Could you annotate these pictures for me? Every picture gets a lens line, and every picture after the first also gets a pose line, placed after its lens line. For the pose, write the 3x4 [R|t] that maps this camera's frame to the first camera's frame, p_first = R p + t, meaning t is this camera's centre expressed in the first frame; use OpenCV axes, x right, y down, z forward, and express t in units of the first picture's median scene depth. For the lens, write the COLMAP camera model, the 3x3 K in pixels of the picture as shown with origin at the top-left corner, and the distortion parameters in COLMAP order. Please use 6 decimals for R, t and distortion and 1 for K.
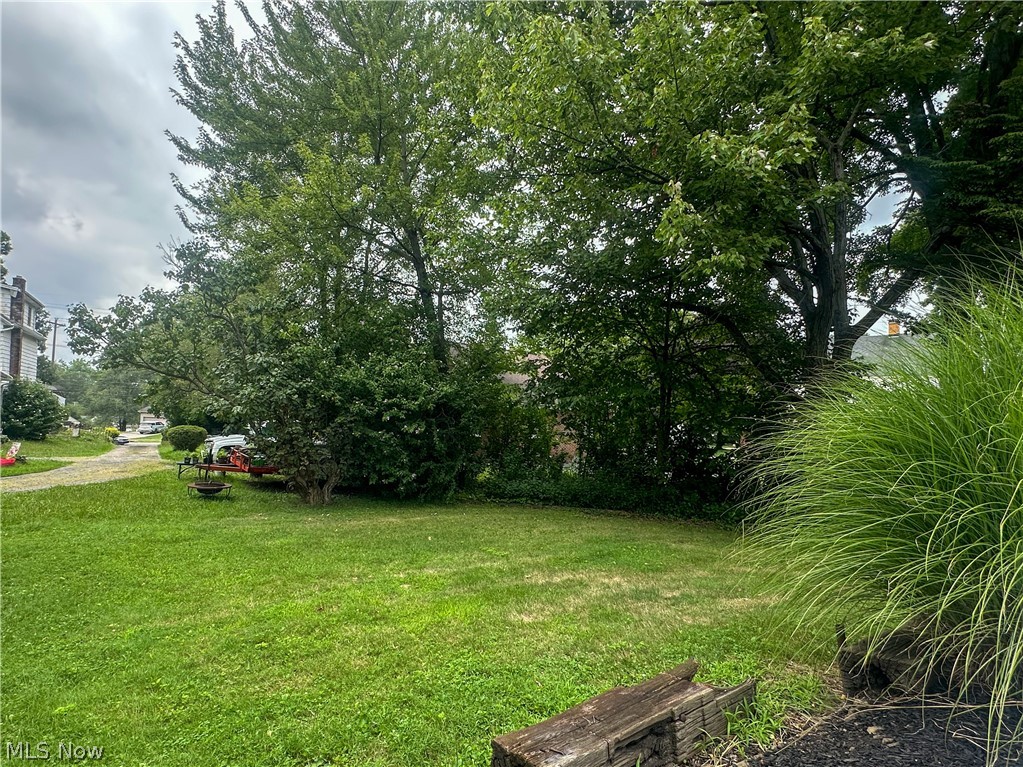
lens RADIAL K [[555.8, 0, 513.4], [0, 555.8, 406.9], [0, 0, 1]] dist [-0.001112, -0.001471]
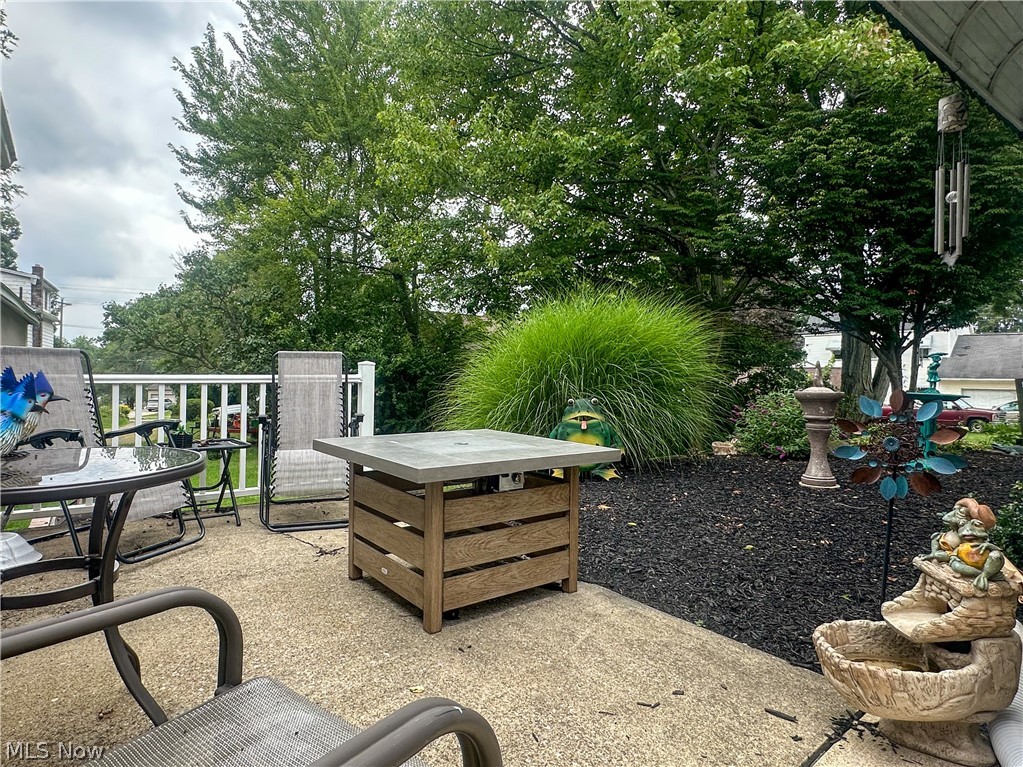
lens RADIAL K [[585.9, 0, 511.5], [0, 585.9, 383.5], [0, 0, 1]] dist [0.000530, 0.000185]
pose [[0.999000, -0.027734, -0.035055, 0.132826], [0.028314, 0.999468, 0.016178, 0.005686], [0.034588, -0.017155, 0.999254, -0.233723]]
